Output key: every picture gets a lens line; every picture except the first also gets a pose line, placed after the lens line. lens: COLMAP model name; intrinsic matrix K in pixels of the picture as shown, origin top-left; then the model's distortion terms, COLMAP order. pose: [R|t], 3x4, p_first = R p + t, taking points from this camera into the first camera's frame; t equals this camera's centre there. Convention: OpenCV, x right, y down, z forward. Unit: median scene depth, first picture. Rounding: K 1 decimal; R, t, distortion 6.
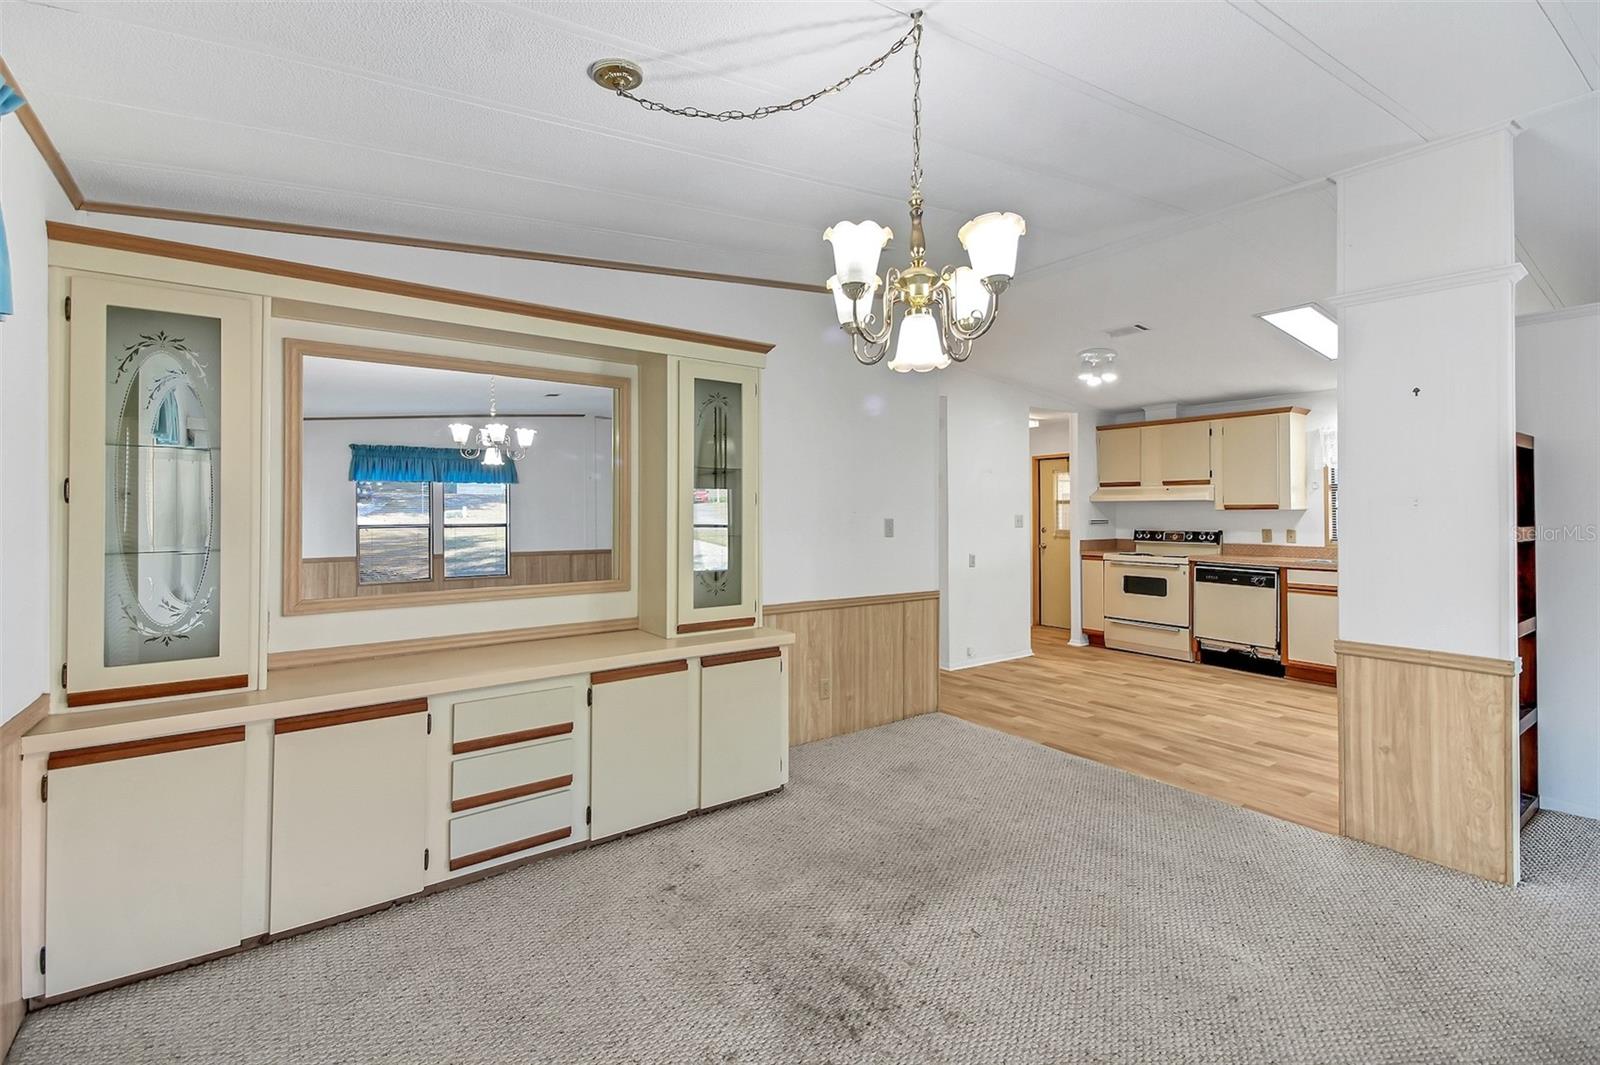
lens RADIAL K [[704.5, 0, 786.7], [0, 704.5, 504.9], [0, 0, 1]] dist [0.043505, -0.020783]
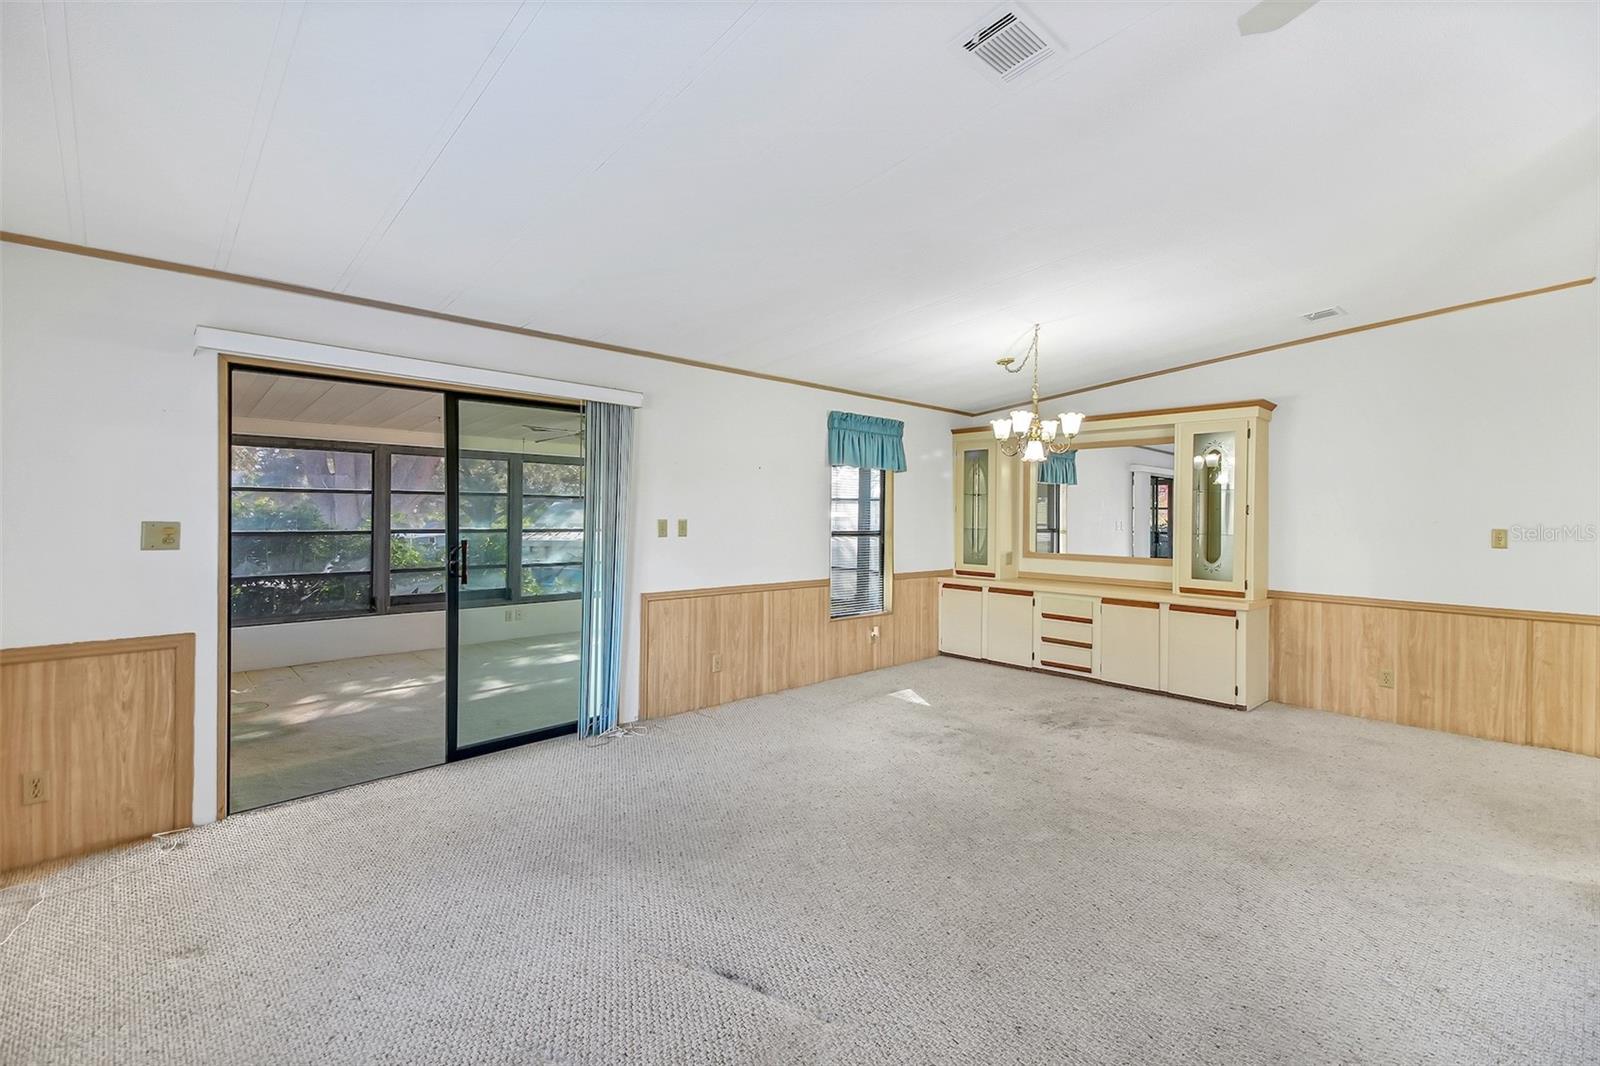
lens RADIAL K [[704.5, 0, 786.7], [0, 704.5, 505.4], [0, 0, 1]] dist [0.043505, -0.020783]
pose [[0.129365, -0.009065, -0.991556, 1.302675], [-0.003969, 0.999945, -0.009659, -0.000287], [0.991589, 0.005185, 0.129322, -0.119707]]
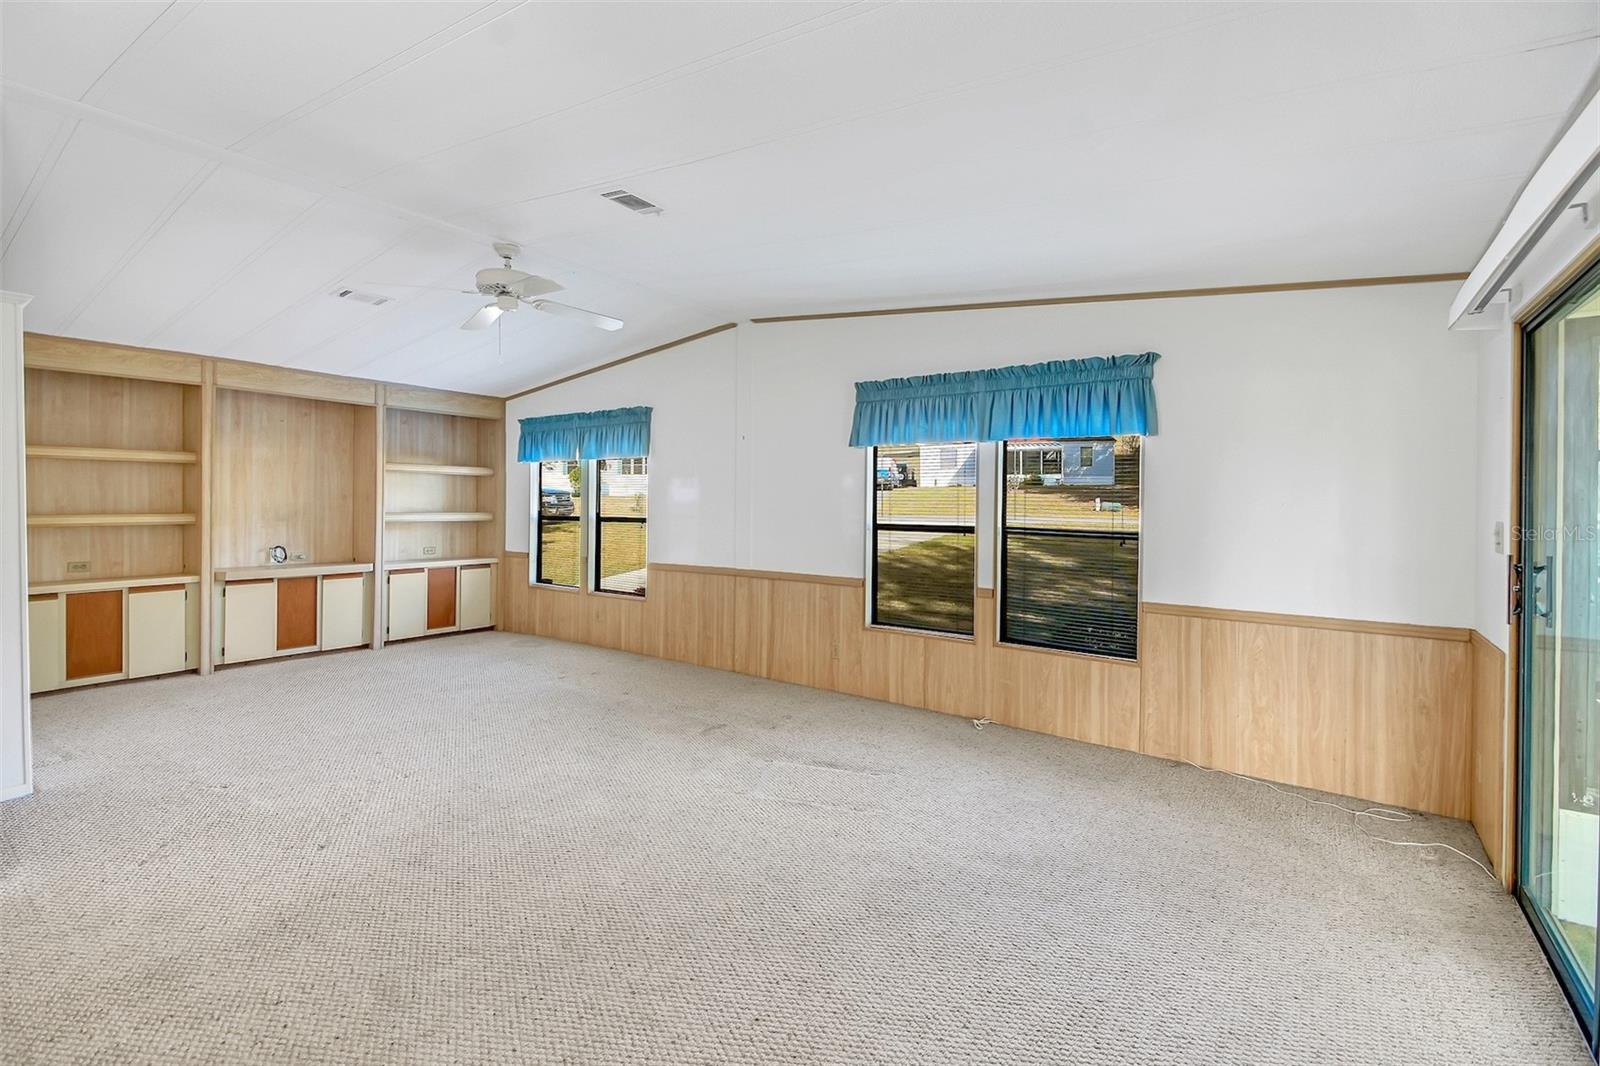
lens RADIAL K [[704.5, 0, 786.7], [0, 704.5, 505.4], [0, 0, 1]] dist [0.043505, -0.020783]
pose [[-0.316698, -0.006199, 0.948506, -0.156486], [-0.012662, 0.999917, 0.002307, 0.002716], [-0.948442, -0.011279, -0.316750, 0.224985]]
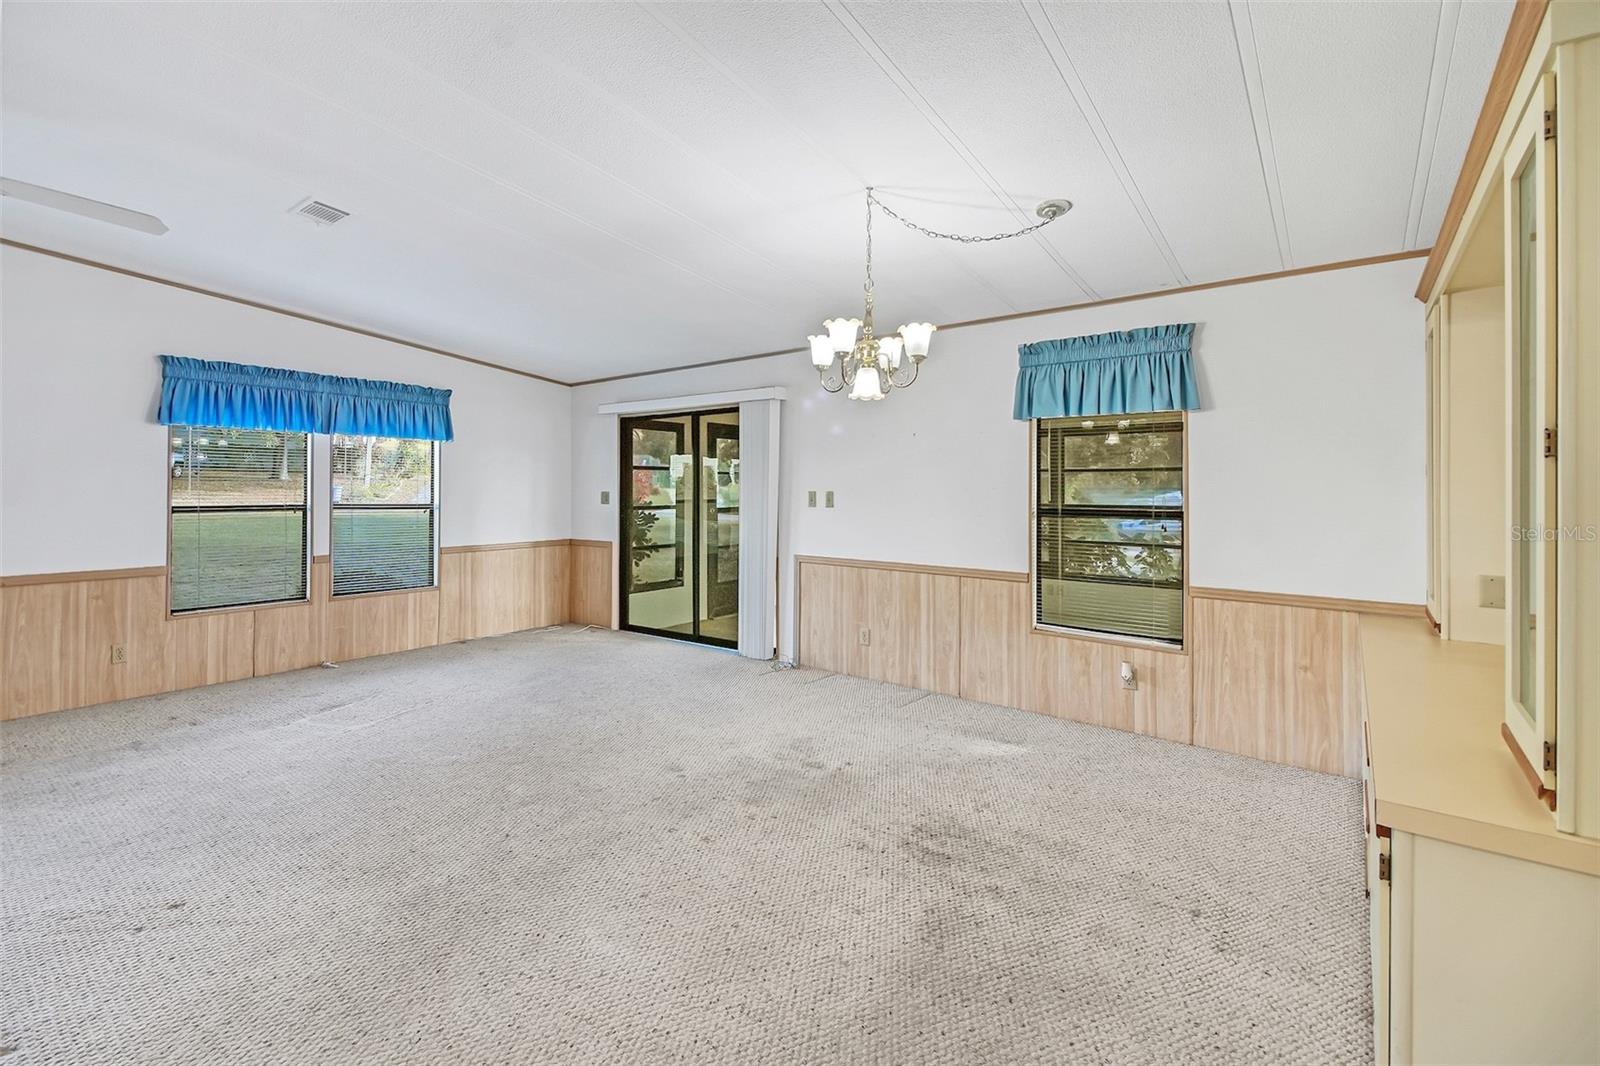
lens RADIAL K [[706.7, 0, 778.1], [0, 706.7, 481.0], [0, 0, 1]] dist [0.028818, -0.000075]
pose [[-0.960758, -0.002519, -0.277378, 0.421061], [0.001596, 0.999892, -0.014609, 0.014456], [0.277385, -0.014478, -0.960650, 1.254983]]
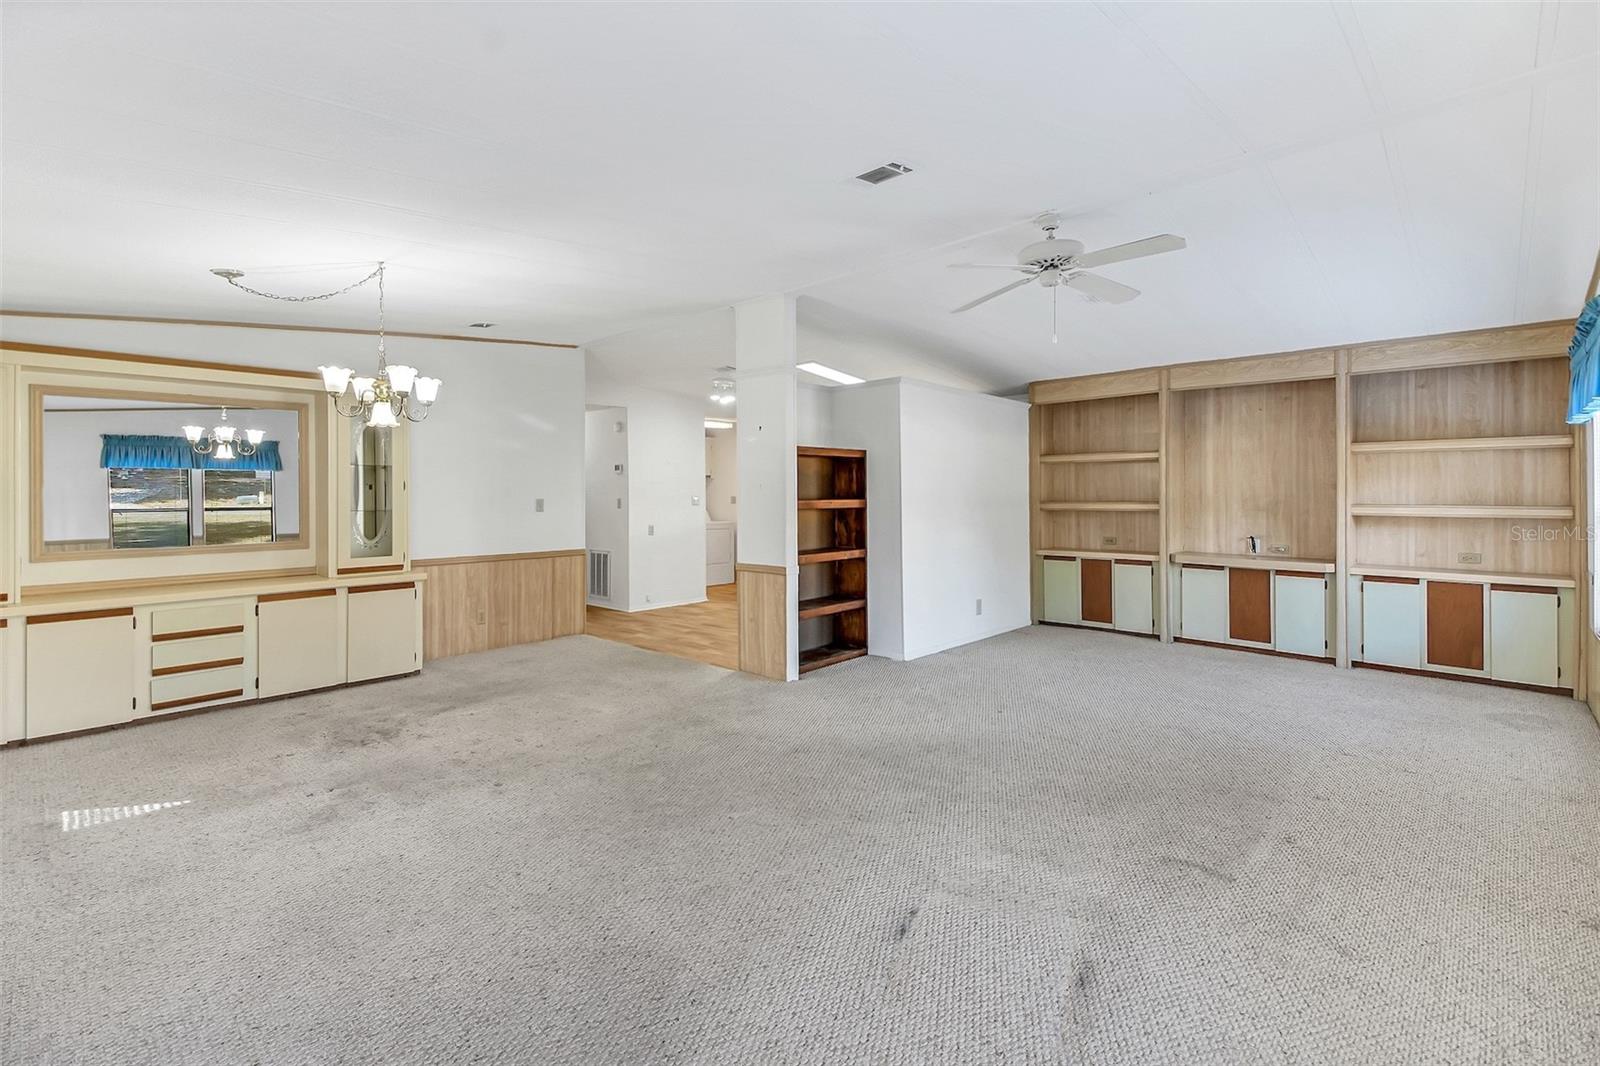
lens RADIAL K [[713.9, 0, 796.2], [0, 713.9, 494.4], [0, 0, 1]] dist [0.045644, -0.022657]
pose [[0.980533, -0.005778, 0.196268, 0.483738], [0.004070, 0.999950, 0.009102, -0.000969], [-0.196311, -0.008126, 0.980508, -0.690146]]
